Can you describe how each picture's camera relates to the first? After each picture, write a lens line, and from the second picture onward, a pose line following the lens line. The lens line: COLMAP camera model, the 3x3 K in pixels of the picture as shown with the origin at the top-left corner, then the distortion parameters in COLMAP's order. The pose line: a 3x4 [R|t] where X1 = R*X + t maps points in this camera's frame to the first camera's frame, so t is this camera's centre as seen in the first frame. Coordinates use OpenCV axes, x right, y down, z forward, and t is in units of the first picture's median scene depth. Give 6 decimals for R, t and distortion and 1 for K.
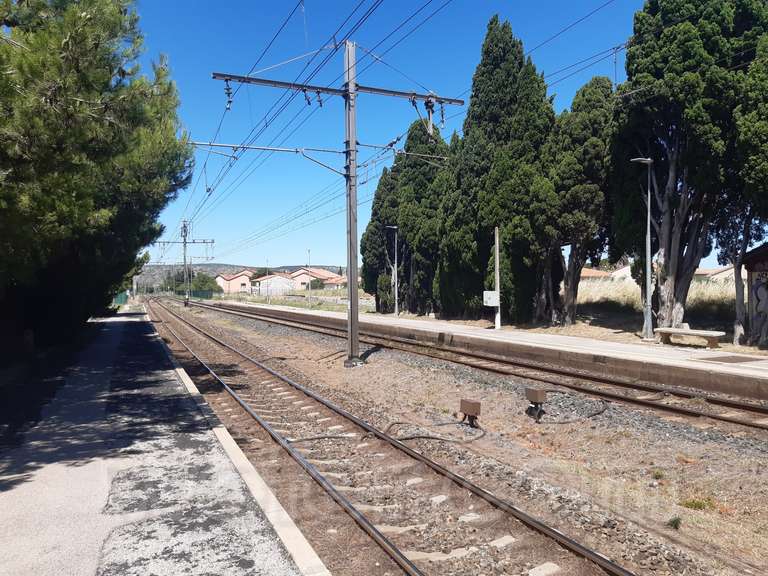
lens RADIAL K [[603.5, 0, 383.8], [0, 603.5, 288.0], [0, 0, 1]] dist [0.011918, -0.014831]
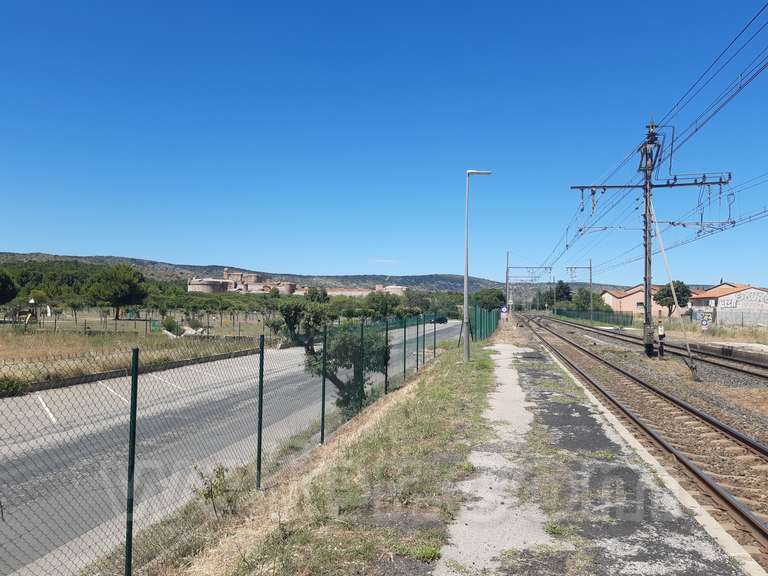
lens RADIAL K [[603.5, 0, 383.9], [0, 603.5, 287.7], [0, 0, 1]] dist [0.011918, -0.014831]
pose [[0.837776, -0.008800, -0.545943, -0.094965], [-0.009573, 0.999480, -0.030801, 0.000609], [0.545930, 0.031030, 0.837256, 0.216474]]
